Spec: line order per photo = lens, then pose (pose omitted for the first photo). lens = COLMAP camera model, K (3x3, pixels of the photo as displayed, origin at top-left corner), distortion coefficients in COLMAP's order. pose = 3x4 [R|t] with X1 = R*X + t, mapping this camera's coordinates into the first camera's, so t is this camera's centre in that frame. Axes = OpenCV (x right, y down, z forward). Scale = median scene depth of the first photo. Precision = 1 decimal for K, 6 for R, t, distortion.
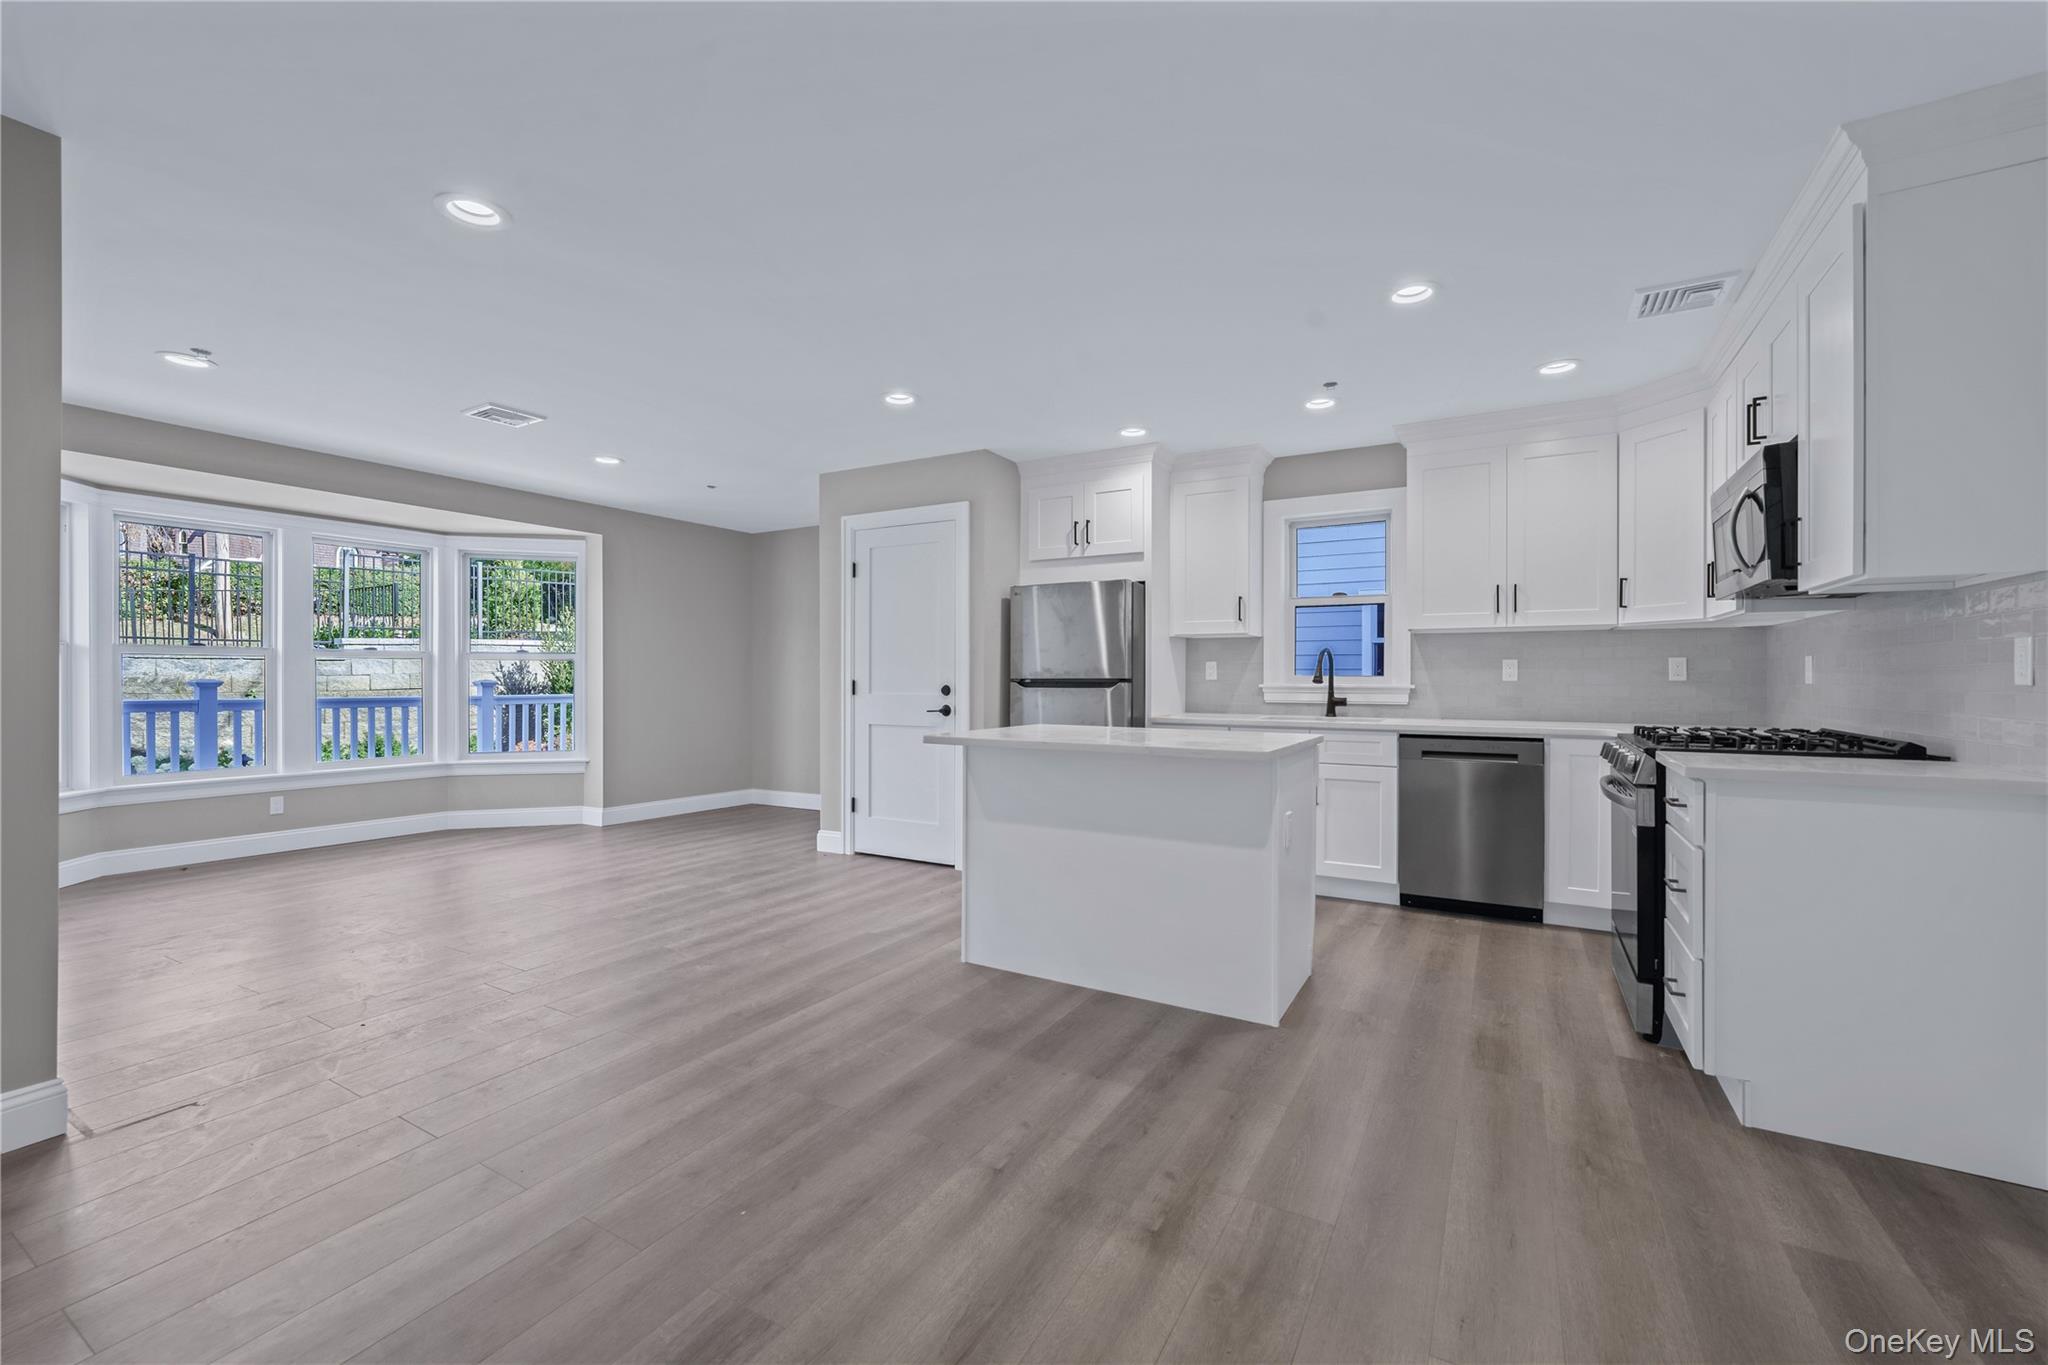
lens RADIAL K [[848.1, 0, 1018.1], [0, 848.1, 683.6], [0, 0, 1]] dist [-0.020899, 0.000852]
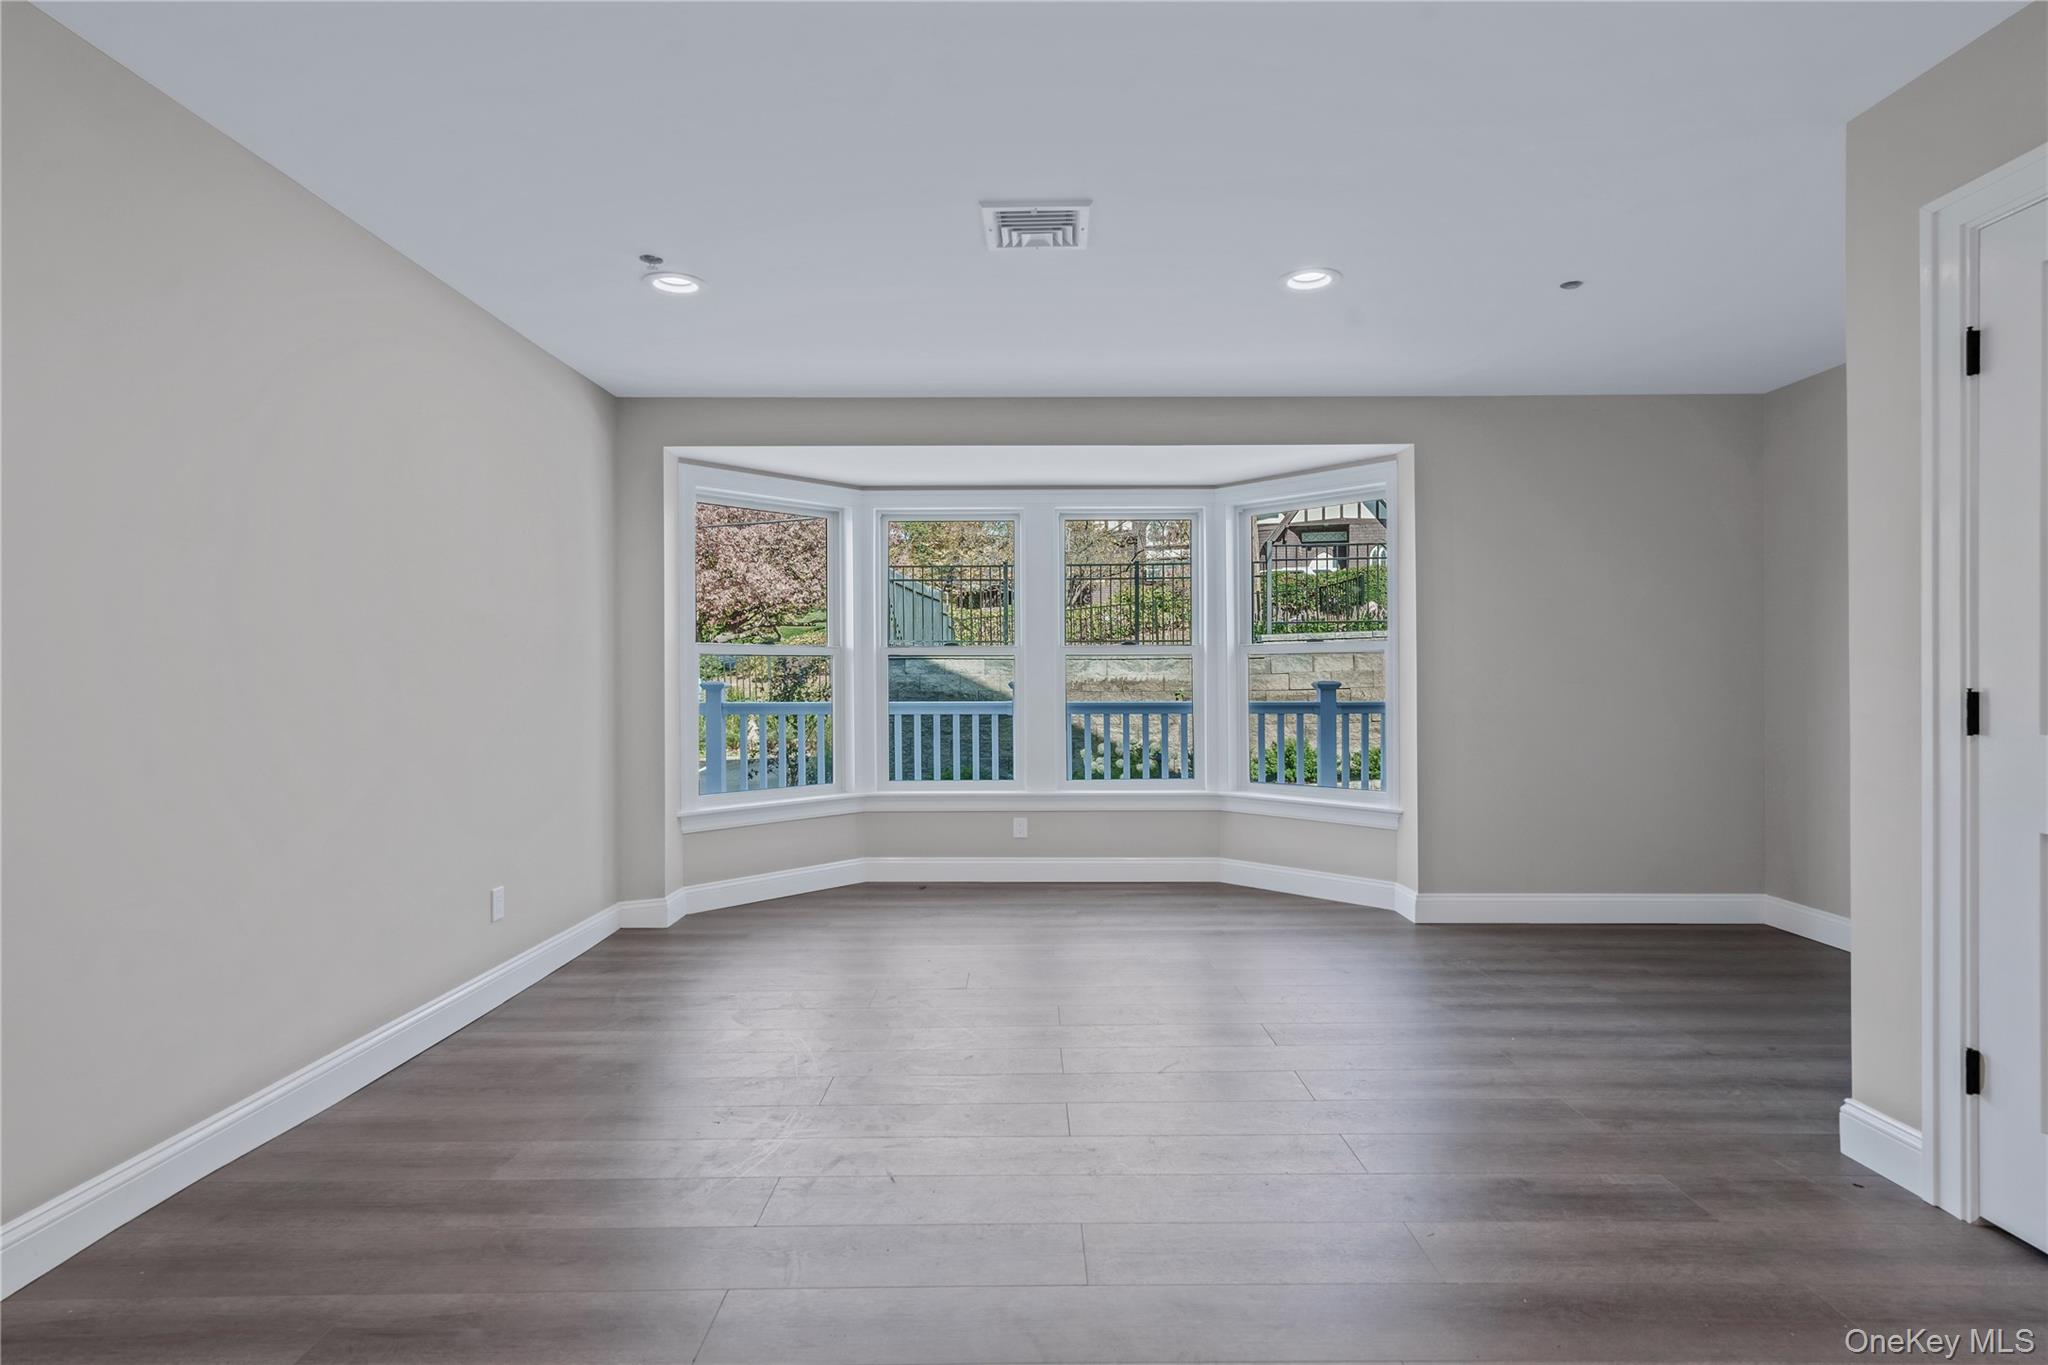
lens RADIAL K [[884.5, 0, 1021.2], [0, 884.5, 678.3], [0, 0, 1]] dist [-0.005023, 0.000327]
pose [[0.450022, -0.000180, -0.893018, -0.075420], [-0.000924, 0.999999, -0.000668, -0.009849], [0.893017, 0.001126, 0.450021, 0.679484]]
